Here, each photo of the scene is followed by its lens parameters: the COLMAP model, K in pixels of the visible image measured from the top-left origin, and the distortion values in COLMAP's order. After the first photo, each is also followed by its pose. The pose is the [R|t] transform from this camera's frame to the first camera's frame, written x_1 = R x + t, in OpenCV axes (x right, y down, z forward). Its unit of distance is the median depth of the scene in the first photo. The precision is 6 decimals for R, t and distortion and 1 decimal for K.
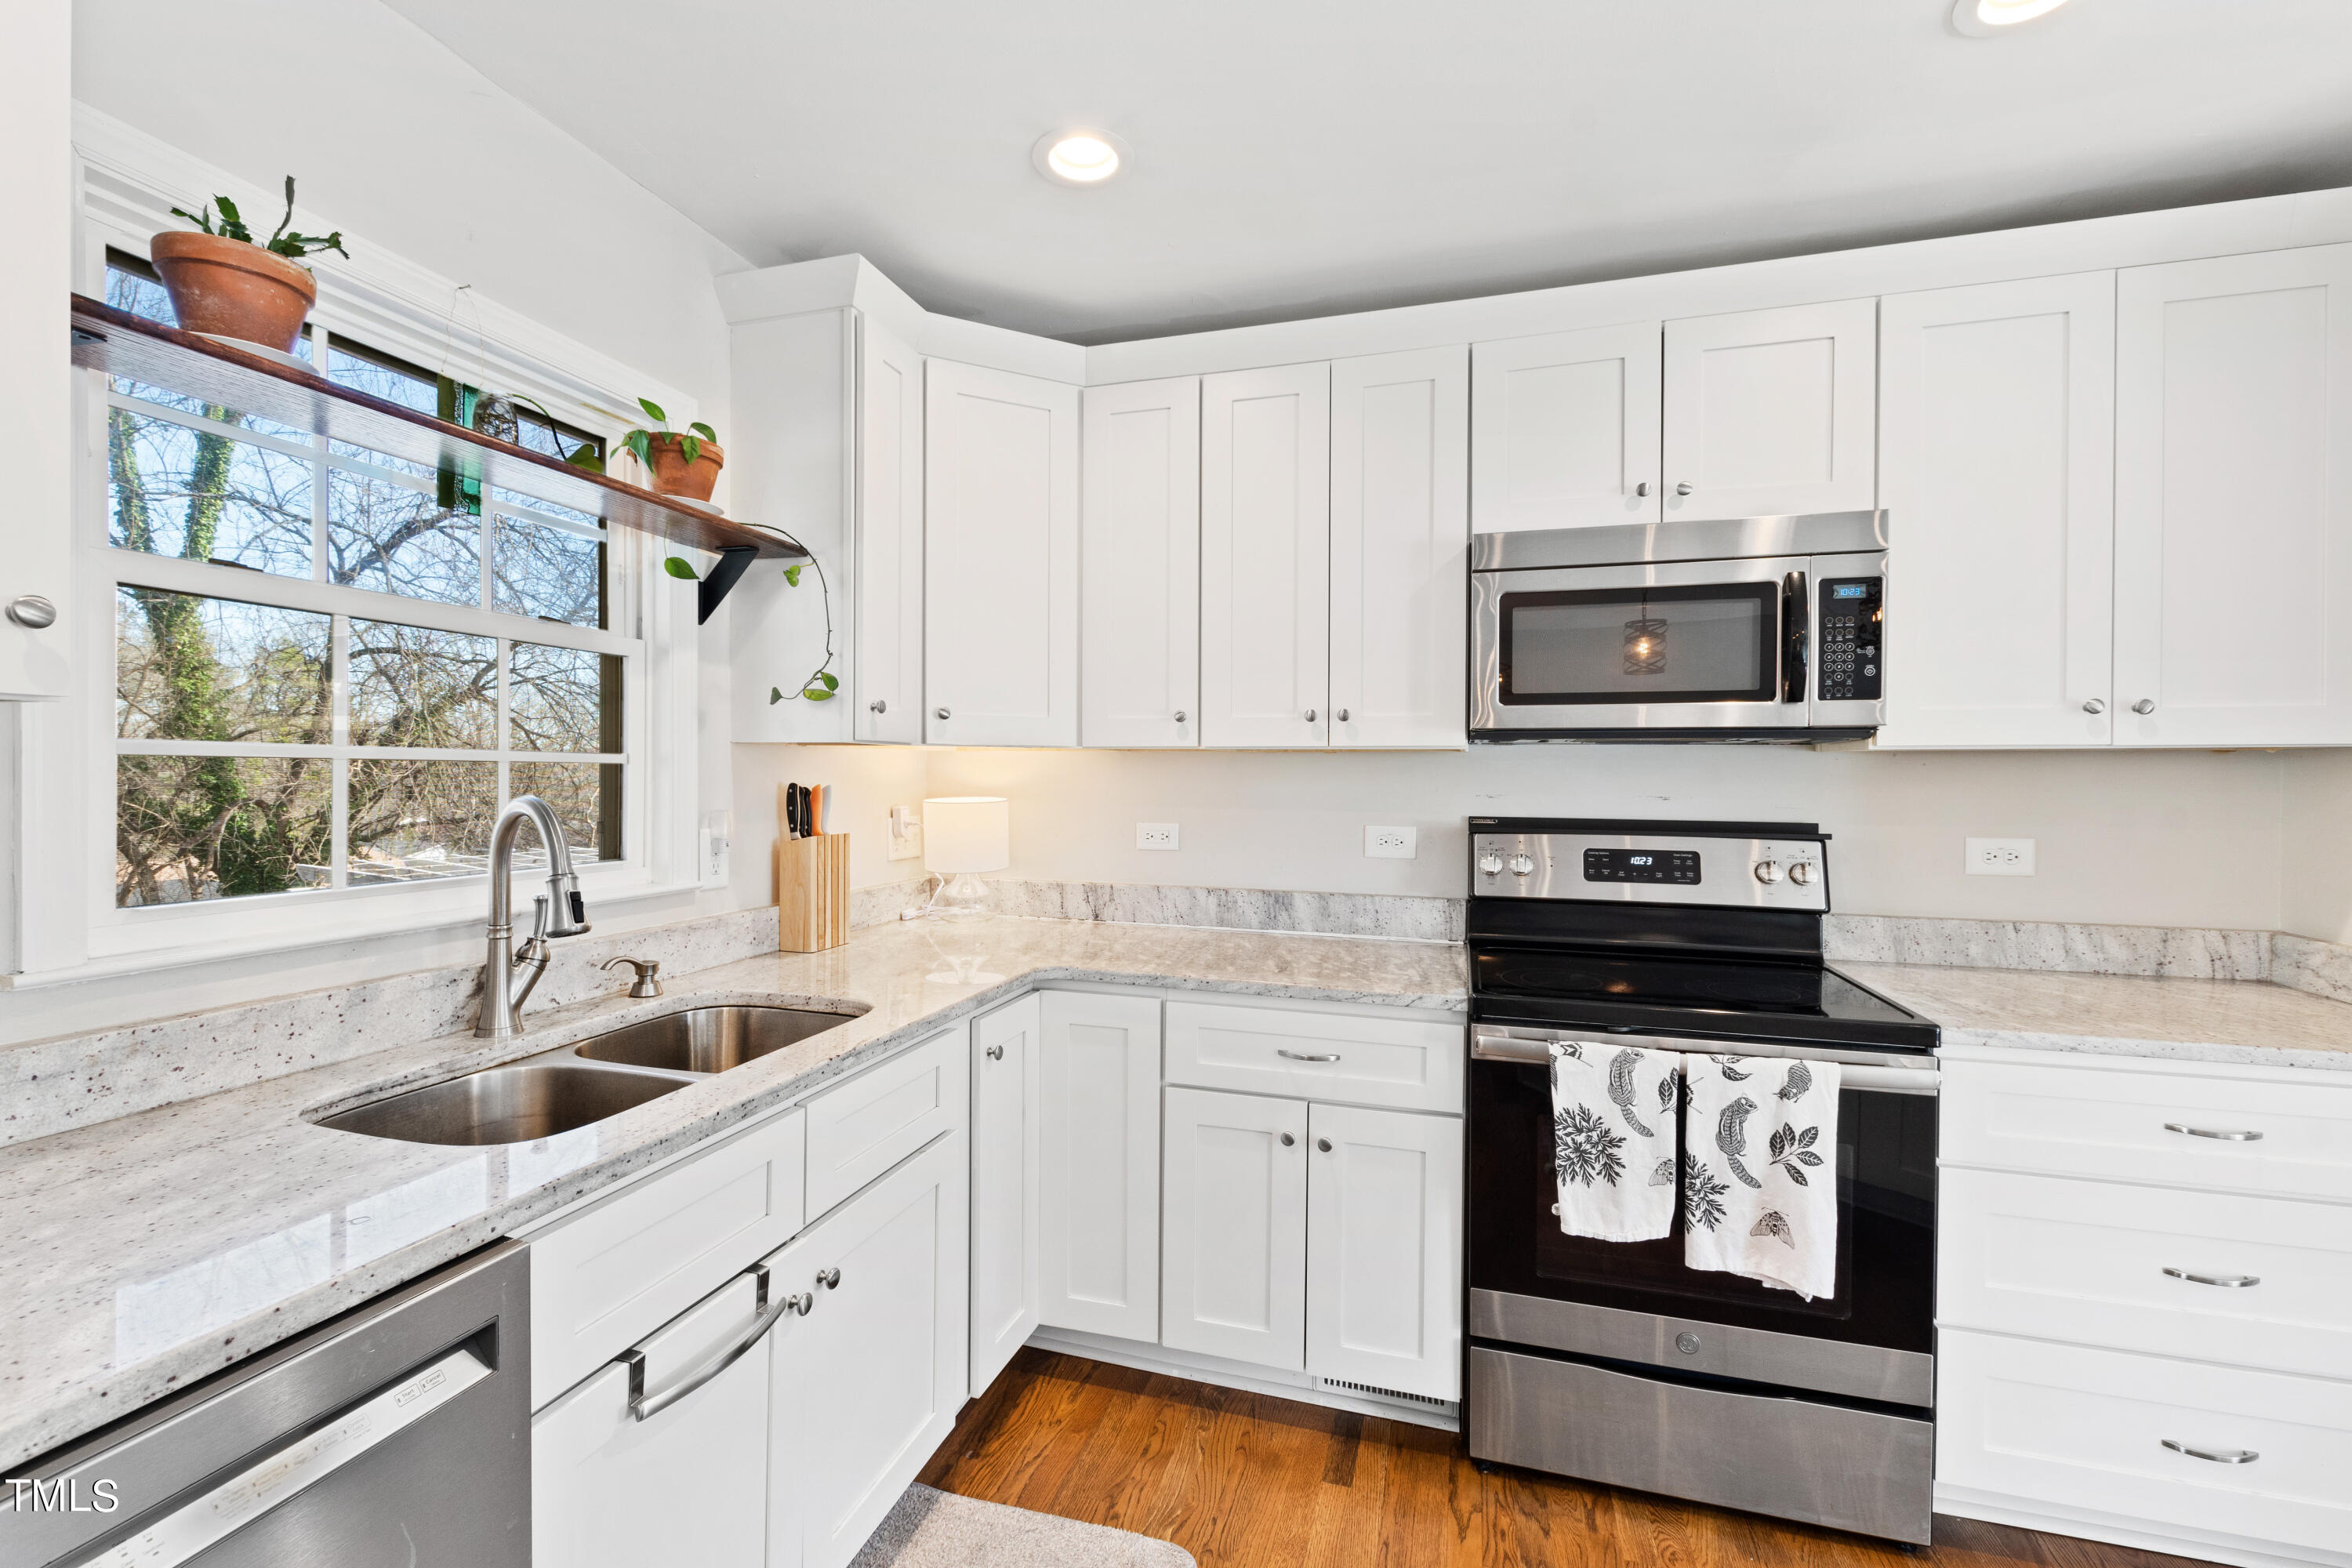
lens RADIAL K [[1014.2, 0, 1154.0], [0, 1014.2, 769.5], [0, 0, 1]] dist [0.000689, -0.000039]
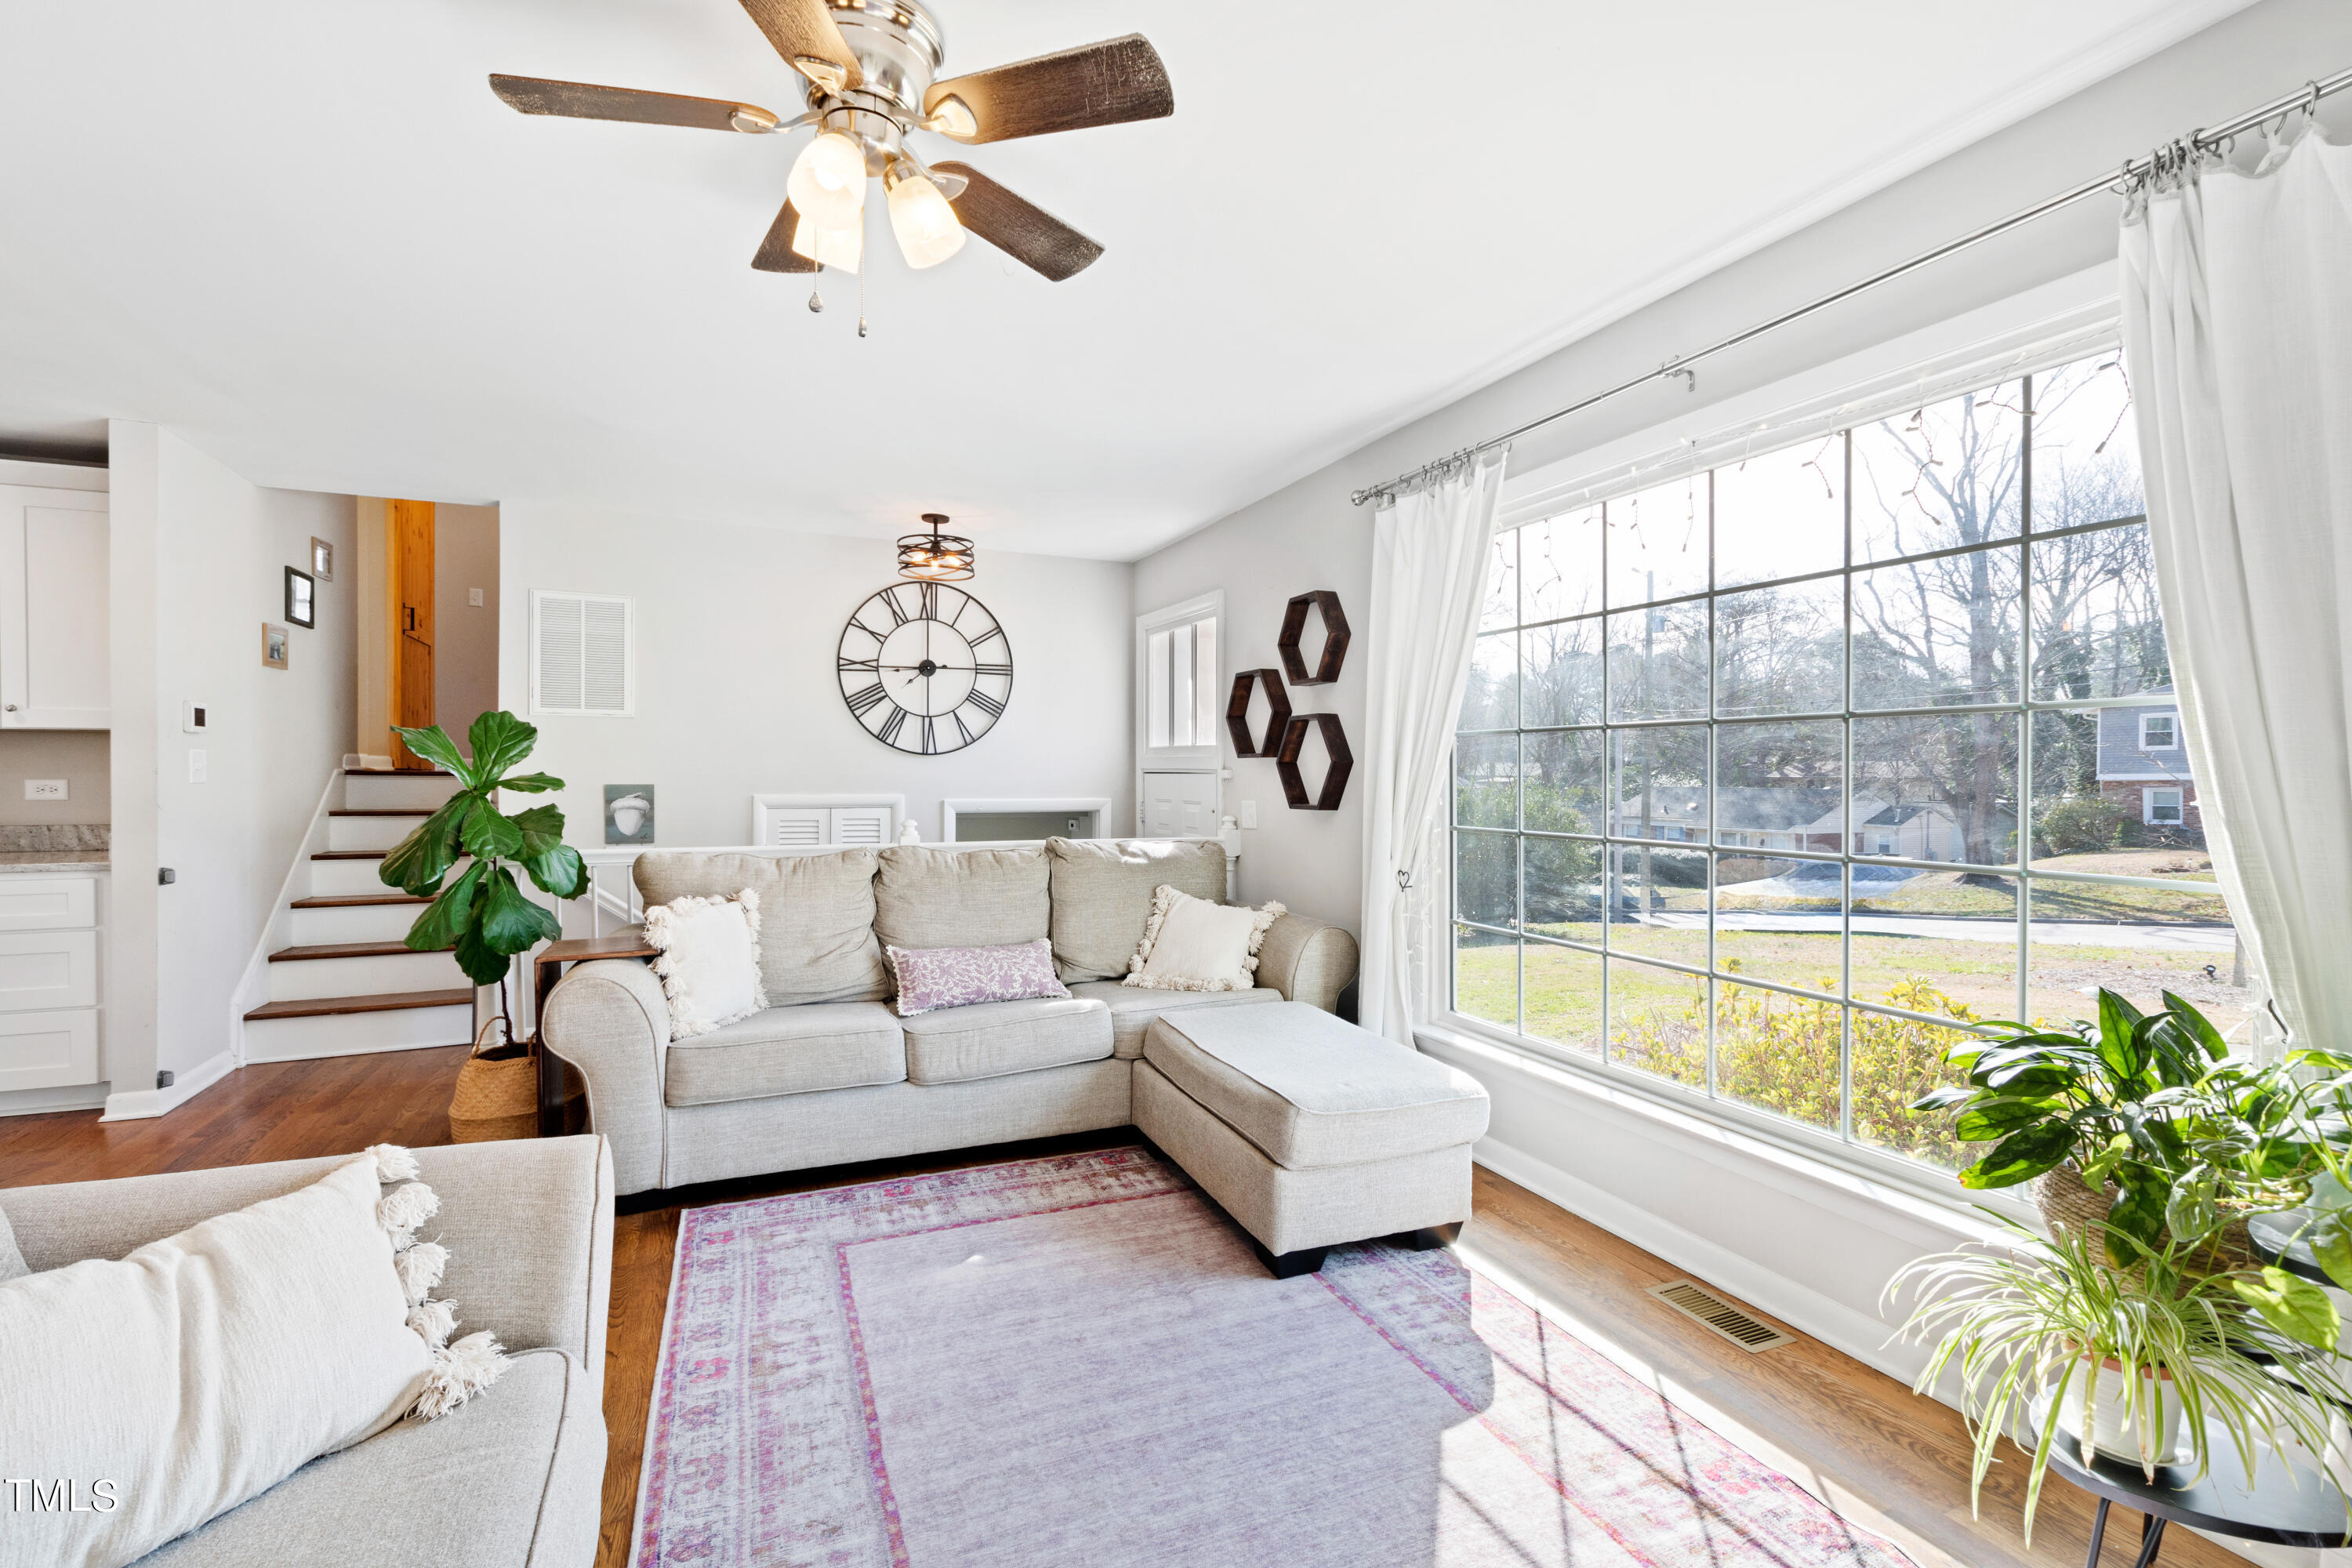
lens RADIAL K [[1023.9, 0, 1150.7], [0, 1023.9, 776.4], [0, 0, 1]] dist [-0.000711, -0.000496]
pose [[0.763714, -0.005603, 0.645531, 1.213952], [-0.000806, 0.999953, 0.009633, 0.045434], [-0.645555, -0.007877, 0.763673, -1.724294]]
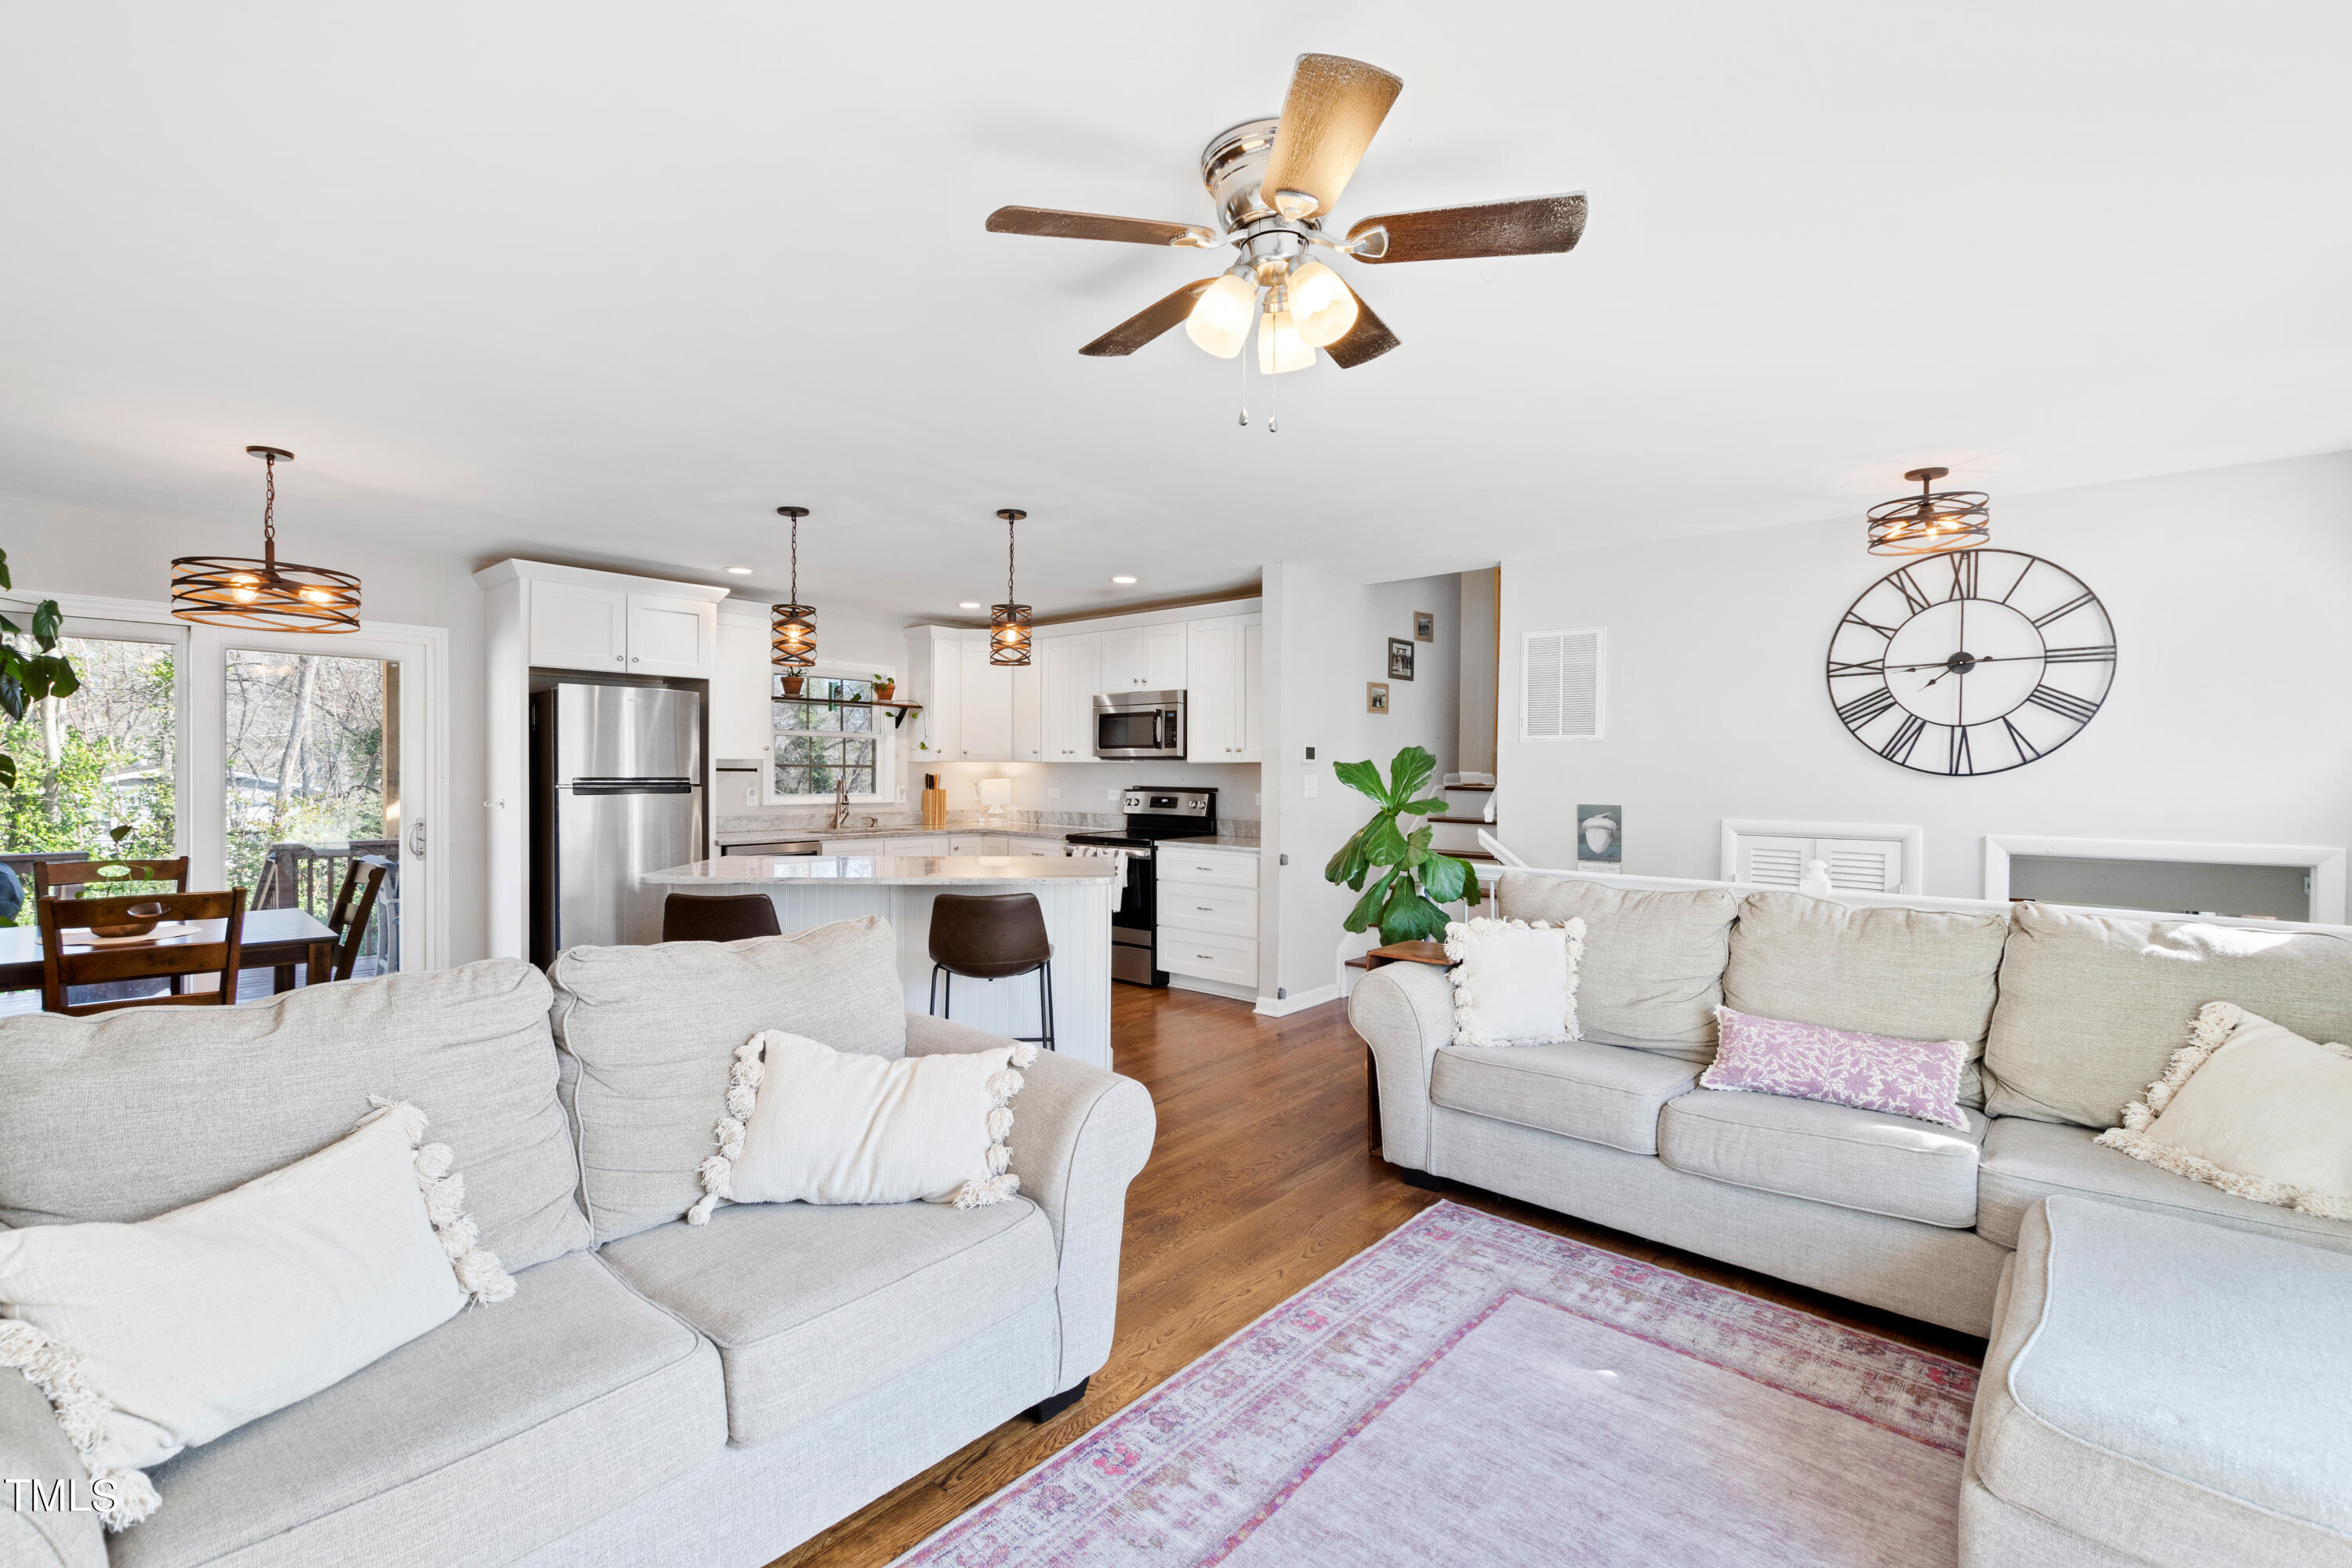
lens RADIAL K [[1010.7, 0, 1165.8], [0, 1010.7, 770.5], [0, 0, 1]] dist [0.000316, -0.000107]
pose [[0.910581, -0.001425, -0.413328, 1.845784], [0.001551, 0.999999, -0.000032, 0.004766], [0.413328, -0.000612, 0.910582, -1.807490]]
